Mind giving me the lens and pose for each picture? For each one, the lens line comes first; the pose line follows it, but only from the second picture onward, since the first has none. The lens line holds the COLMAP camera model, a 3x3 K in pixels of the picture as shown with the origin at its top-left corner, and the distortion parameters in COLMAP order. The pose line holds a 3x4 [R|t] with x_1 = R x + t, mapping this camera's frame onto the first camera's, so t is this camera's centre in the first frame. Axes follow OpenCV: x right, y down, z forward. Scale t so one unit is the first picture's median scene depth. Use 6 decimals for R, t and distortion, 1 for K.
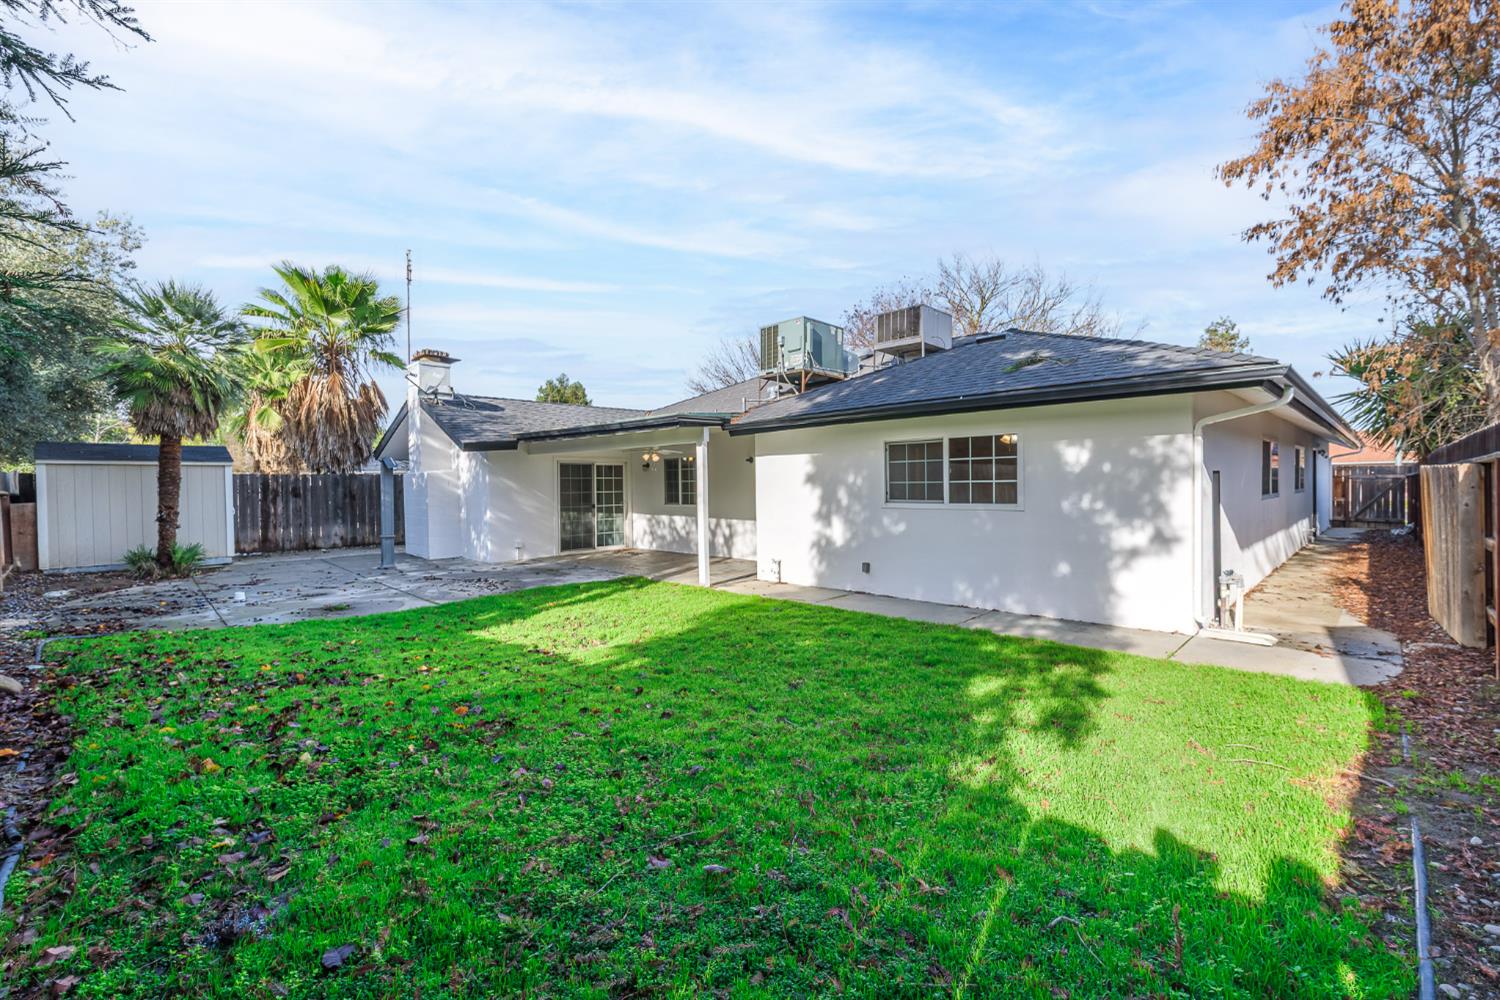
lens RADIAL K [[647.7, 0, 750.4], [0, 647.7, 494.4], [0, 0, 1]] dist [0.002241, -0.001149]
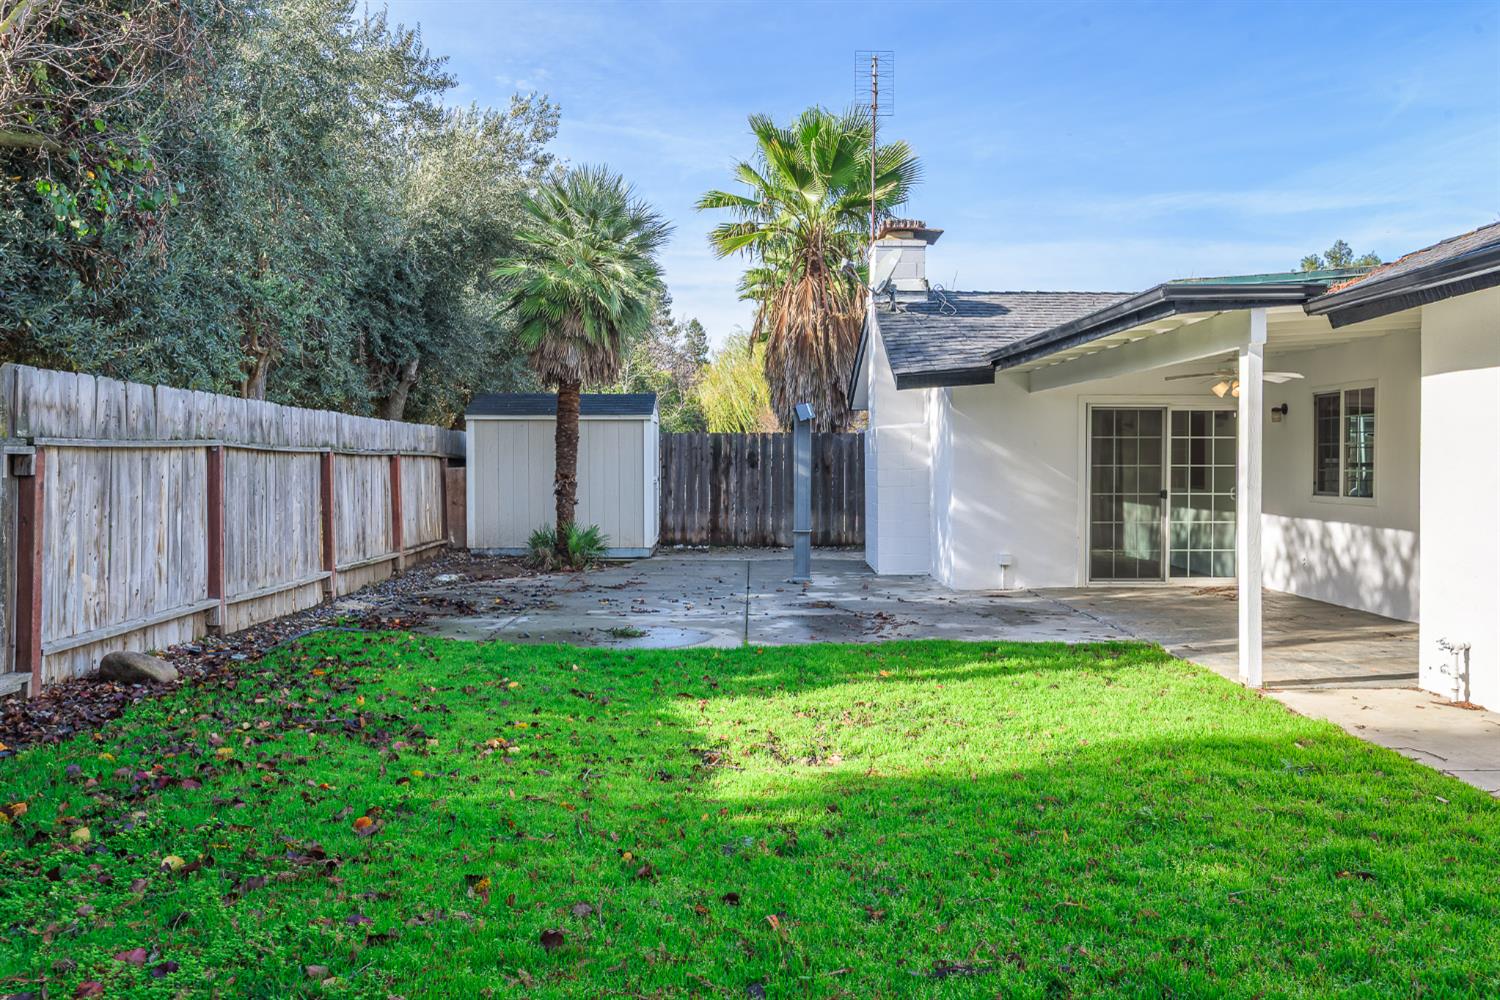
lens RADIAL K [[1158.9, 0, 749.5], [0, 1158.9, 494.2], [0, 0, 1]] dist [-0.004079, -0.000818]
pose [[0.716714, 0.031900, -0.696638, 0.151015], [-0.020548, 0.999486, 0.024627, 0.002802], [0.697065, -0.003335, 0.717000, 0.151777]]
